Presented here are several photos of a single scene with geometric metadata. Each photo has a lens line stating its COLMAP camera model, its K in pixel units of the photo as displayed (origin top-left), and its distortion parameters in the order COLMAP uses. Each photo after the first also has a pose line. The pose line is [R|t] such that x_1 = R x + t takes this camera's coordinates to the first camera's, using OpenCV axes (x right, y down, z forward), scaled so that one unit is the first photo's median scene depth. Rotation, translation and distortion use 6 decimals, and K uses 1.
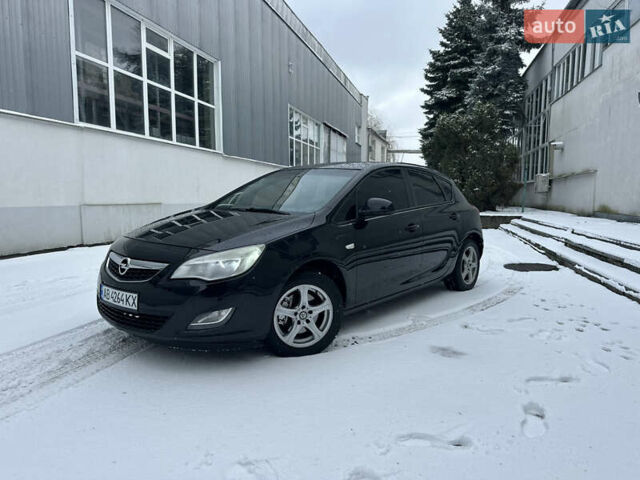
lens RADIAL K [[445.5, 0, 320.0], [0, 445.5, 240.0], [0, 0, 1]] dist [0.057838, -0.070591]
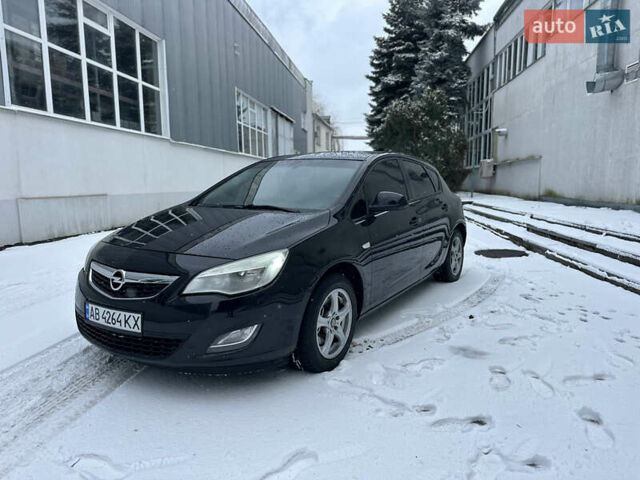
lens RADIAL K [[445.5, 0, 320.0], [0, 445.5, 240.0], [0, 0, 1]] dist [0.057838, -0.070591]
pose [[0.991507, -0.028545, 0.126878, -0.039113], [0.024580, 0.999163, 0.032712, -0.007856], [-0.127706, -0.029316, 0.991379, 0.026382]]
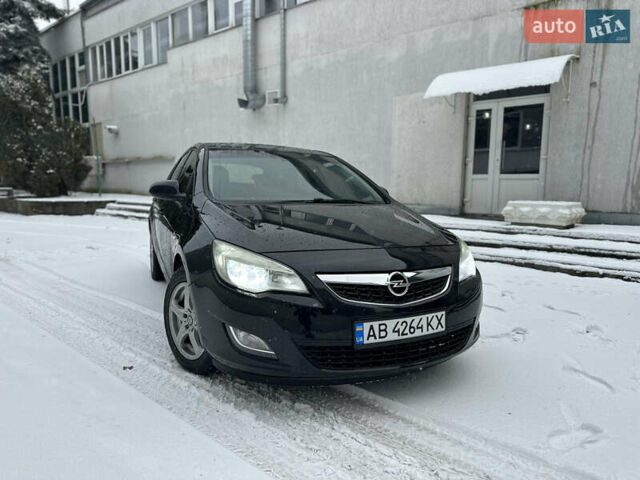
lens RADIAL K [[445.5, 0, 320.0], [0, 445.5, 240.0], [0, 0, 1]] dist [0.057838, -0.070591]
pose [[0.450154, -0.114666, 0.885558, -0.270667], [0.080543, 0.992892, 0.087622, -0.019742], [-0.889311, 0.031882, 0.456191, 0.187897]]
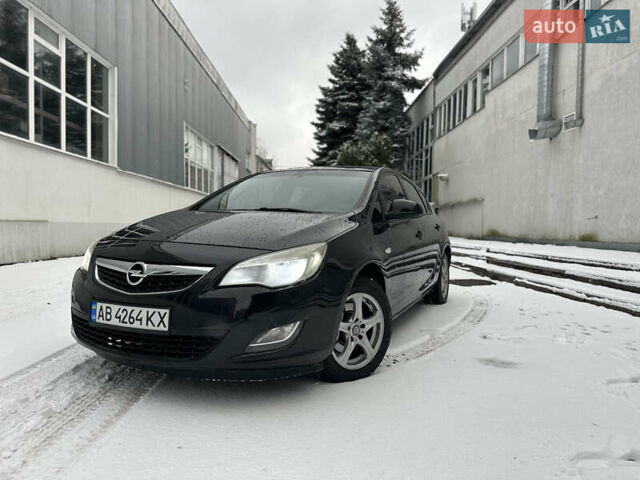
lens RADIAL K [[445.5, 0, 320.0], [0, 445.5, 240.0], [0, 0, 1]] dist [0.057838, -0.070591]
pose [[0.963036, 0.003635, 0.269349, -0.086027], [0.013802, 0.997930, -0.062814, 0.013386], [-0.269020, 0.064209, 0.960992, 0.051940]]
